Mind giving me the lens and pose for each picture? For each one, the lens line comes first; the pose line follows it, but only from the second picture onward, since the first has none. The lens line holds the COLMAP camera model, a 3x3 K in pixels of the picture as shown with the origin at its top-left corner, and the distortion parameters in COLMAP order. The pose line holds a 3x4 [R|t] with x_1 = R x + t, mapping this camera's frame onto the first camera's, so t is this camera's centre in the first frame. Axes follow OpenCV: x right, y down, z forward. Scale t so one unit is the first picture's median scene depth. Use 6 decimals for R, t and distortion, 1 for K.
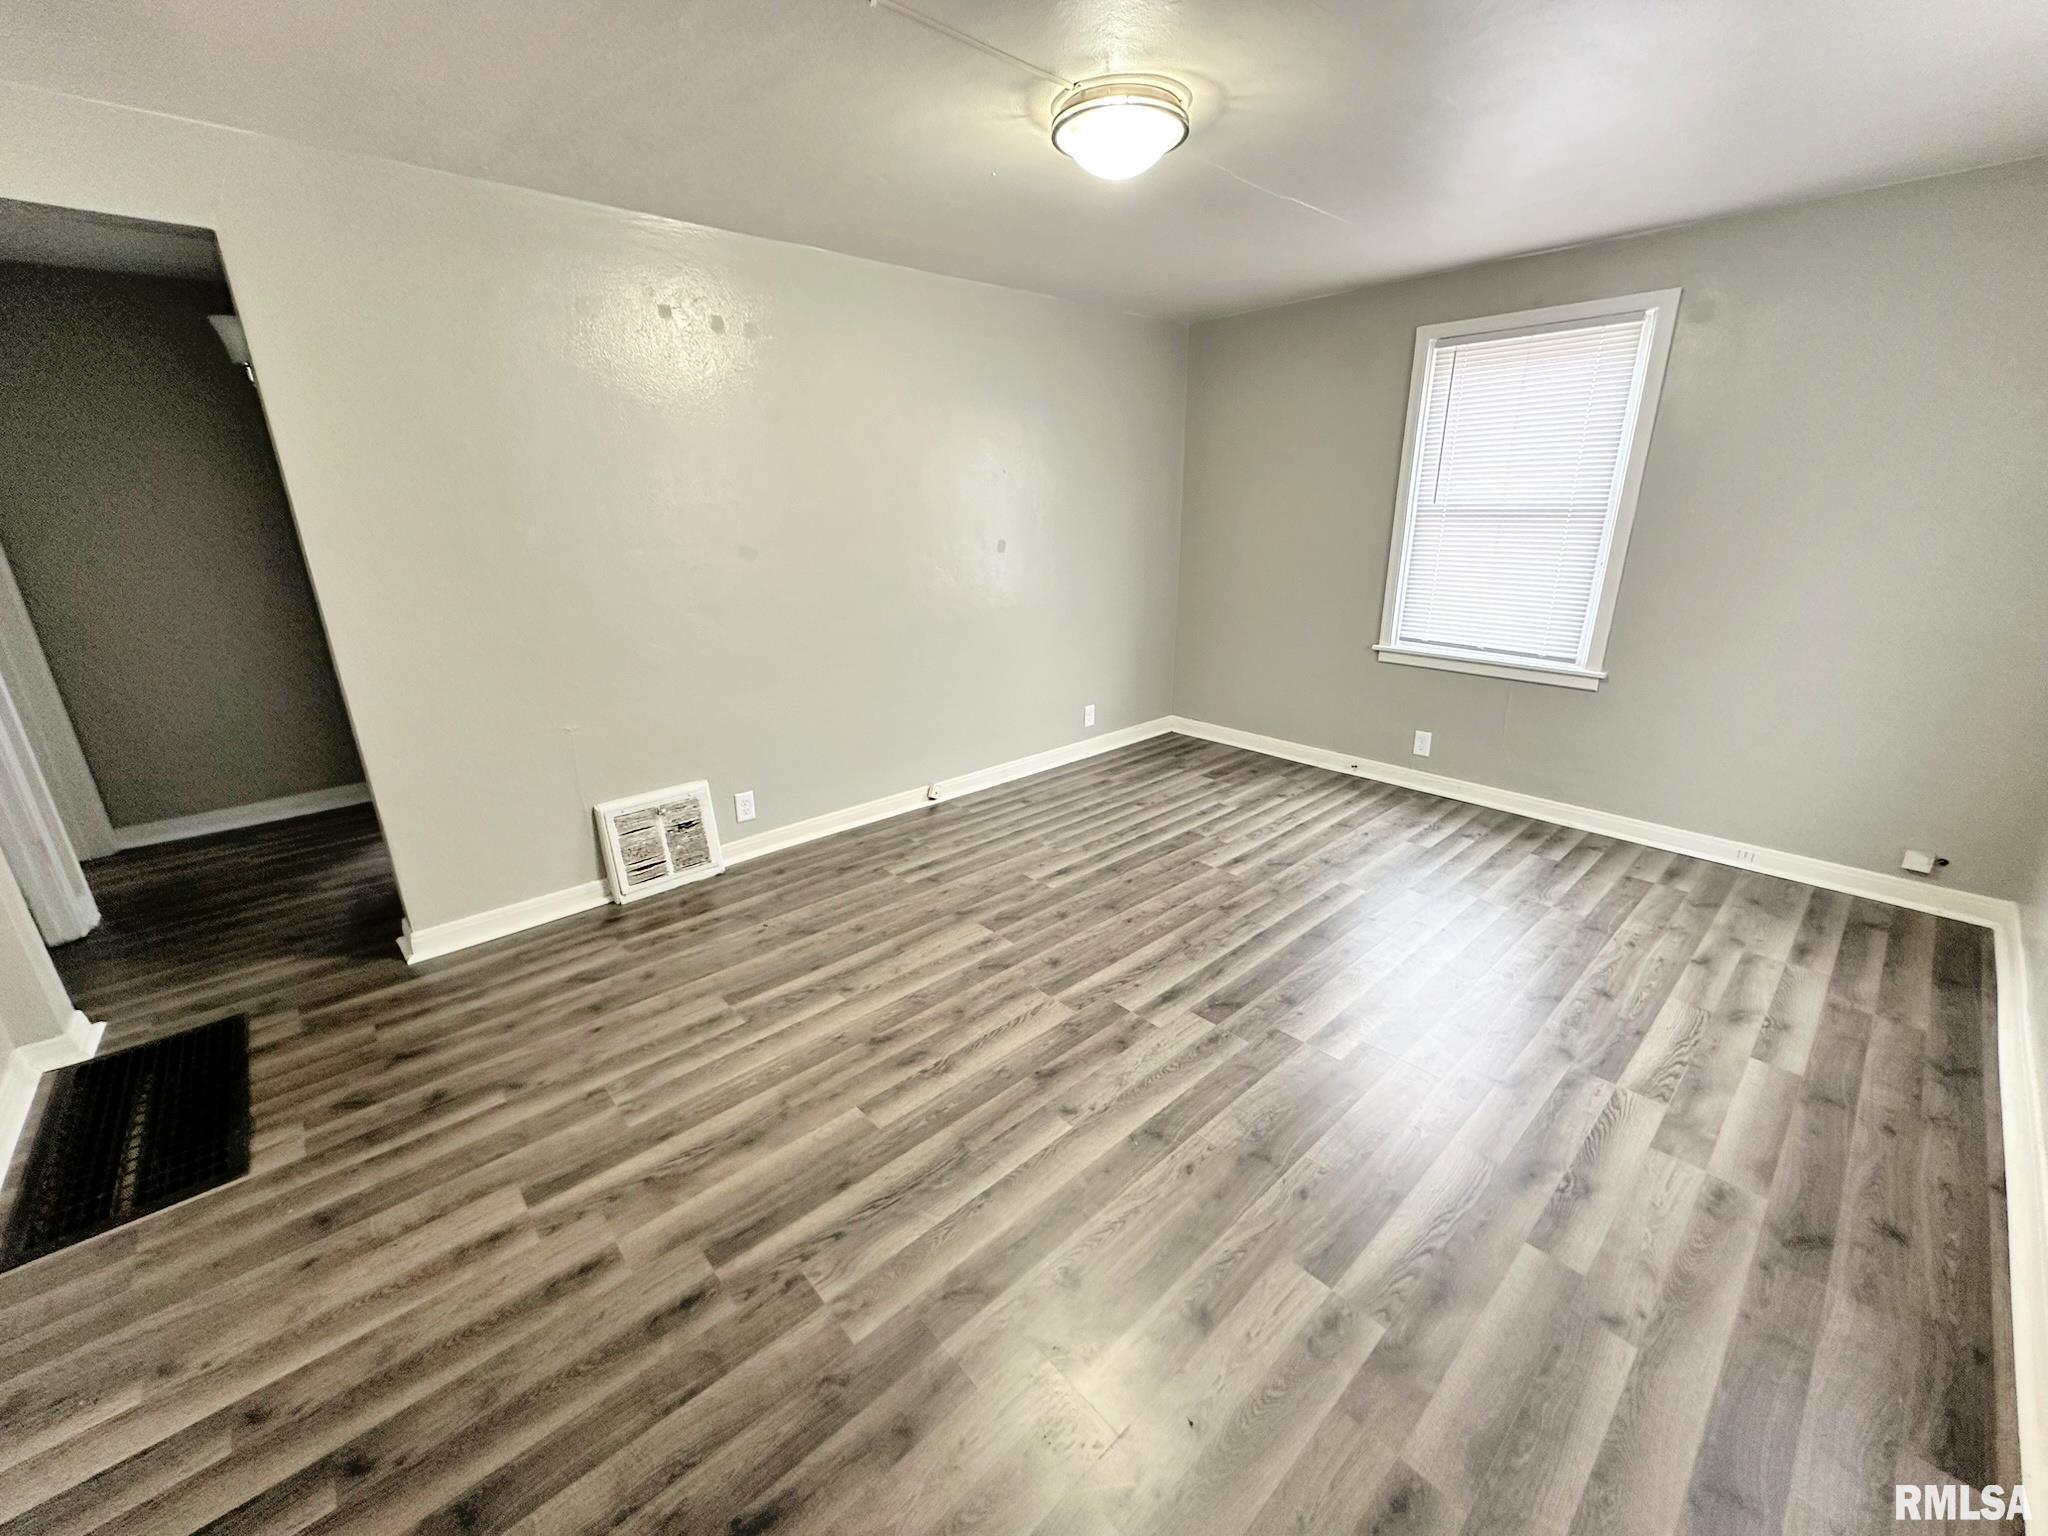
lens RADIAL K [[816.1, 0, 1024.0], [0, 816.1, 768.0], [0, 0, 1]] dist [0.000796, 0.000045]
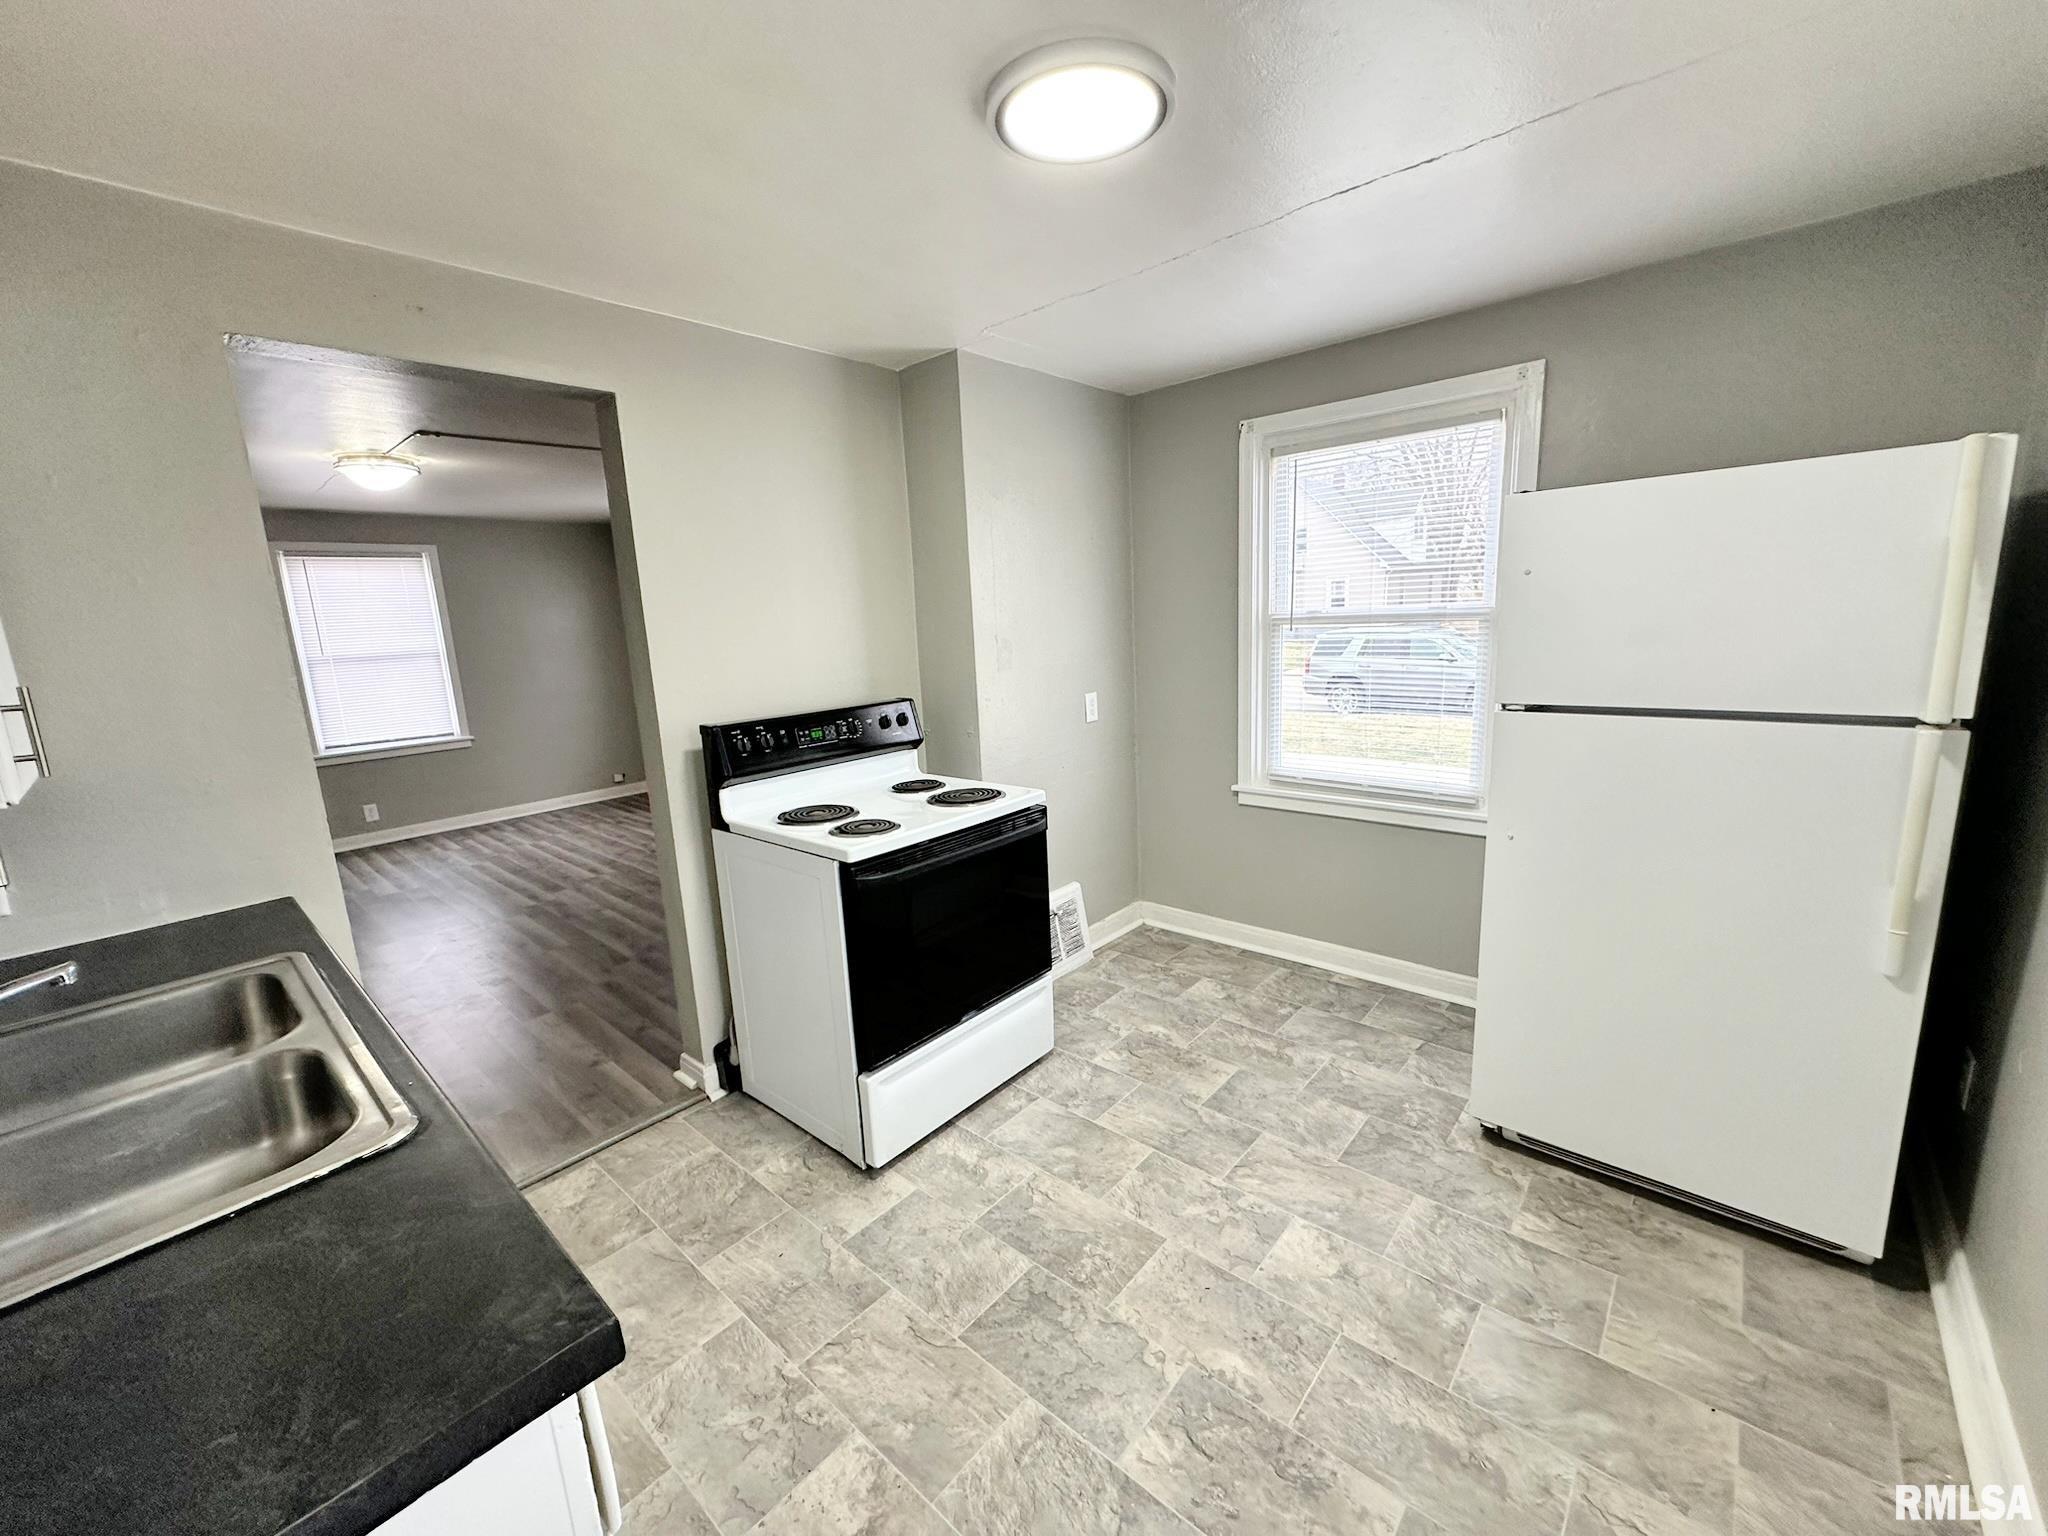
lens RADIAL K [[816.1, 0, 1024.0], [0, 816.1, 768.0], [0, 0, 1]] dist [0.000796, 0.000045]
pose [[-0.104641, -0.173847, 0.979197, -1.734294], [0.356758, 0.912508, 0.200131, 0.034459], [-0.928318, 0.370279, -0.033465, -0.099580]]
